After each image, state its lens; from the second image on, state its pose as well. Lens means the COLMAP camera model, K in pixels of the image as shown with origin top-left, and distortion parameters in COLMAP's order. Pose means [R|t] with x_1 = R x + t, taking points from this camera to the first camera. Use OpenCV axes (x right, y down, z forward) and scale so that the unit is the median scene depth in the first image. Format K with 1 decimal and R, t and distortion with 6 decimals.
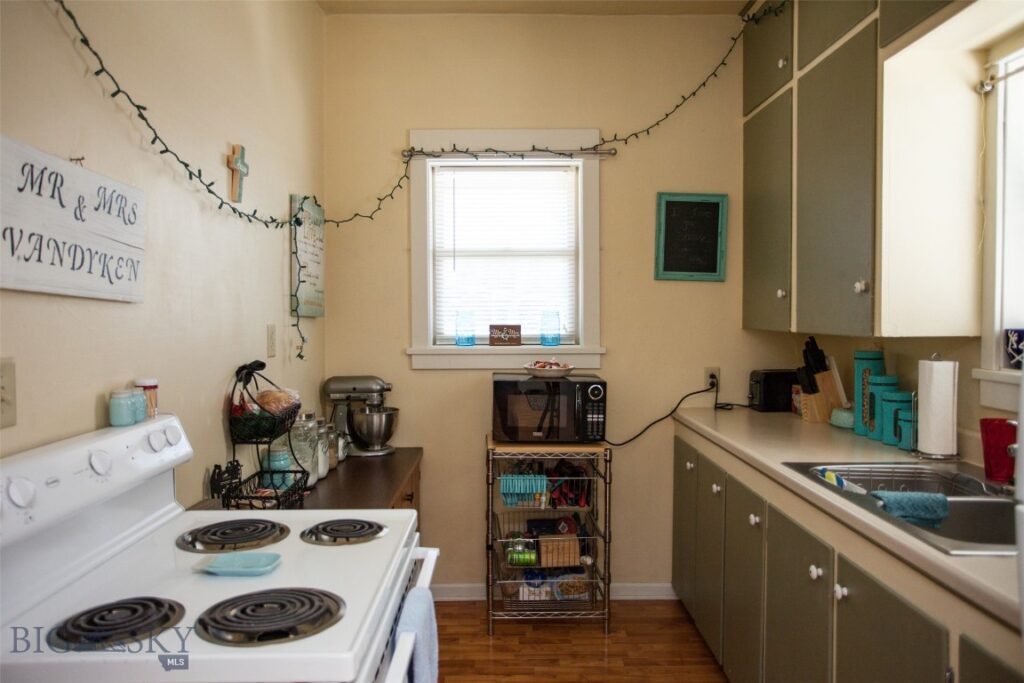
lens RADIAL K [[760.4, 0, 514.4], [0, 760.4, 340.2], [0, 0, 1]] dist [-0.074557, -0.000667]
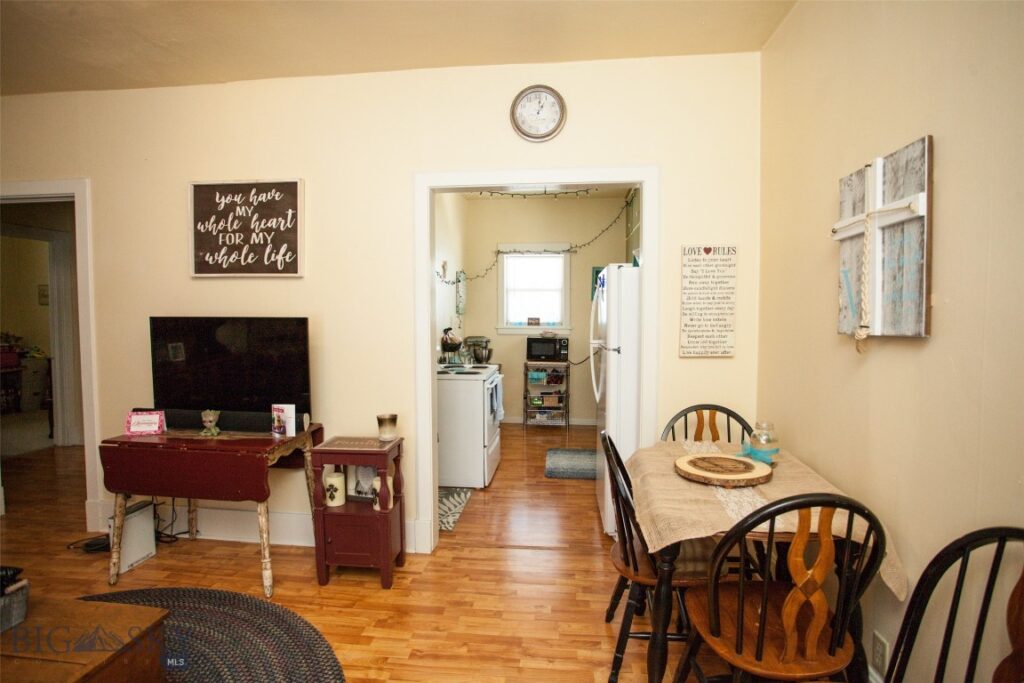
lens RADIAL K [[487.1, 0, 509.0], [0, 487.1, 337.4], [0, 0, 1]] dist [-0.037730, -0.000336]
pose [[0.993629, 0.013680, -0.111871, 0.100972], [-0.012113, 0.999819, 0.014676, 0.025917], [0.112052, -0.013228, 0.993614, -0.735345]]
